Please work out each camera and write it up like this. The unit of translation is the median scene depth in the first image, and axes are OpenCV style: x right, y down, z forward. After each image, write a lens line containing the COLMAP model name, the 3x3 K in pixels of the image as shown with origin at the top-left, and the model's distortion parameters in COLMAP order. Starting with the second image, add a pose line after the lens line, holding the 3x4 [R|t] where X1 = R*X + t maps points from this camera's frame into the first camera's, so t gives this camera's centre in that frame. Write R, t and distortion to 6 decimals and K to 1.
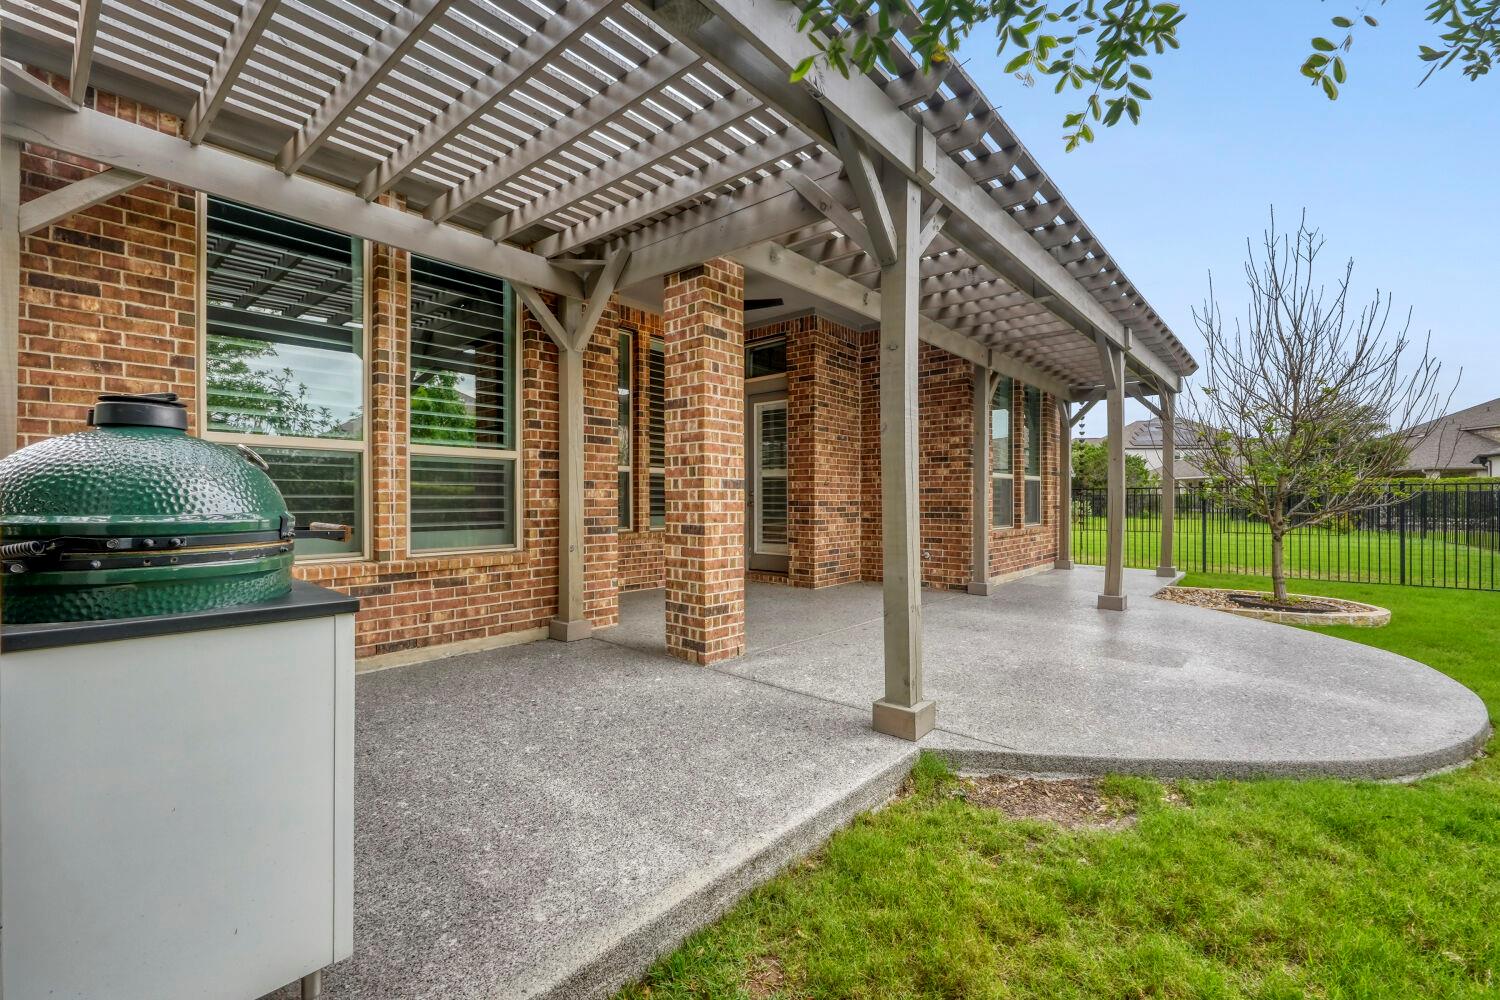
lens RADIAL K [[624.6, 0, 753.1], [0, 624.6, 491.4], [0, 0, 1]] dist [-0.000036, -0.000461]
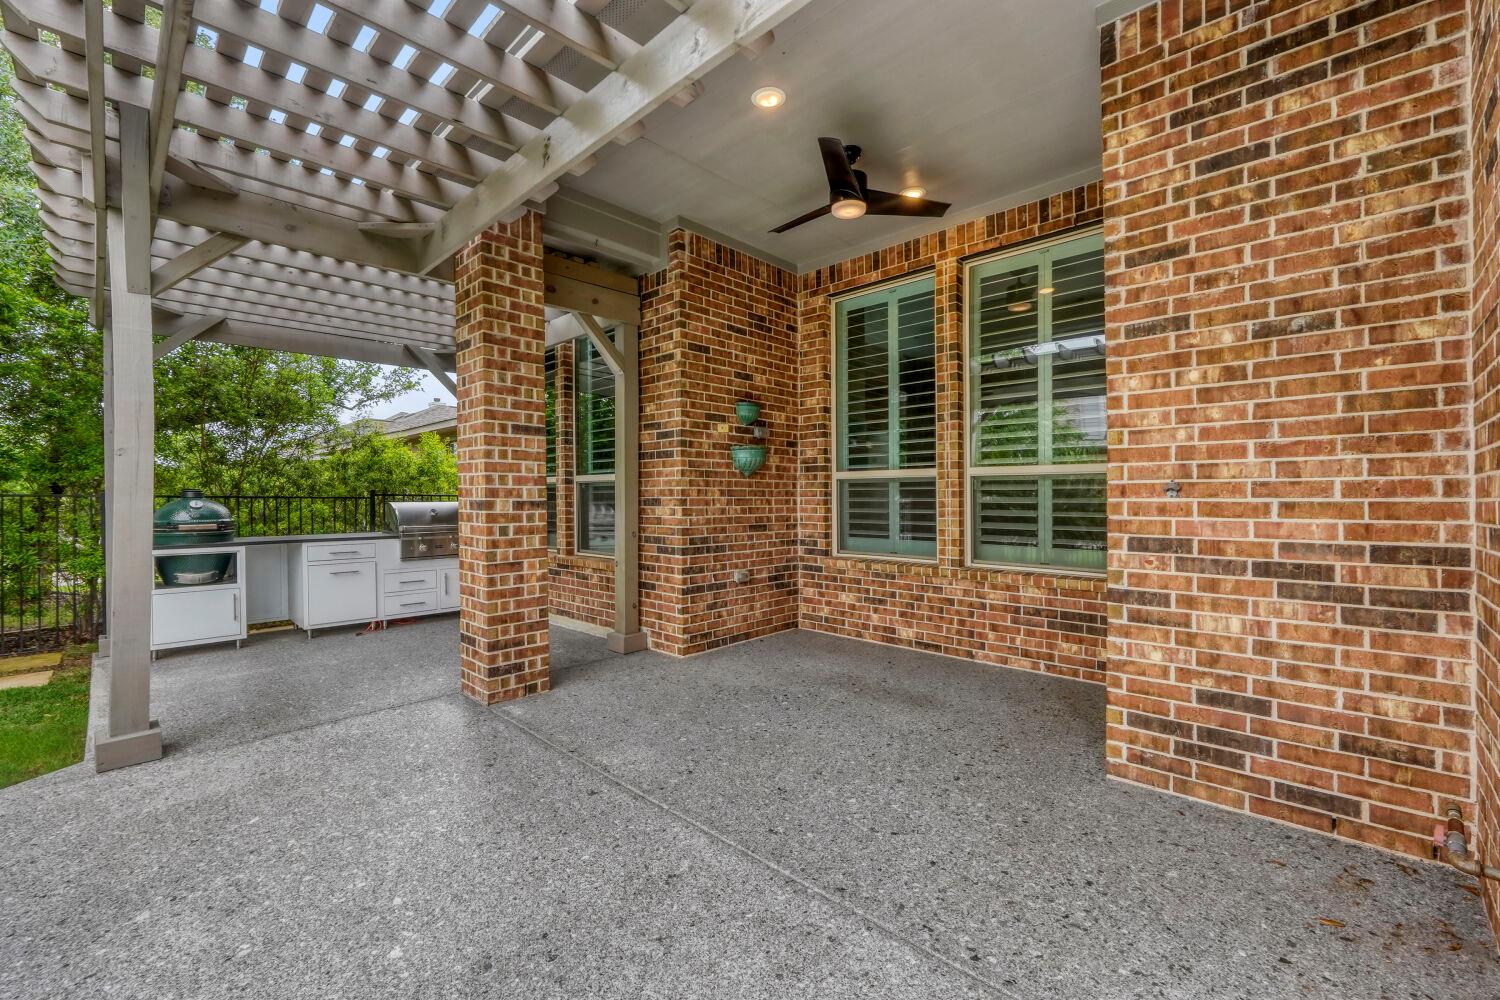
lens RADIAL K [[624.6, 0, 753.1], [0, 624.6, 491.4], [0, 0, 1]] dist [-0.000036, -0.000461]
pose [[-0.050733, -0.010901, -0.998653, 0.571948], [0.014309, 0.999830, -0.011640, -0.010982], [0.998610, -0.014880, -0.050568, 0.980365]]
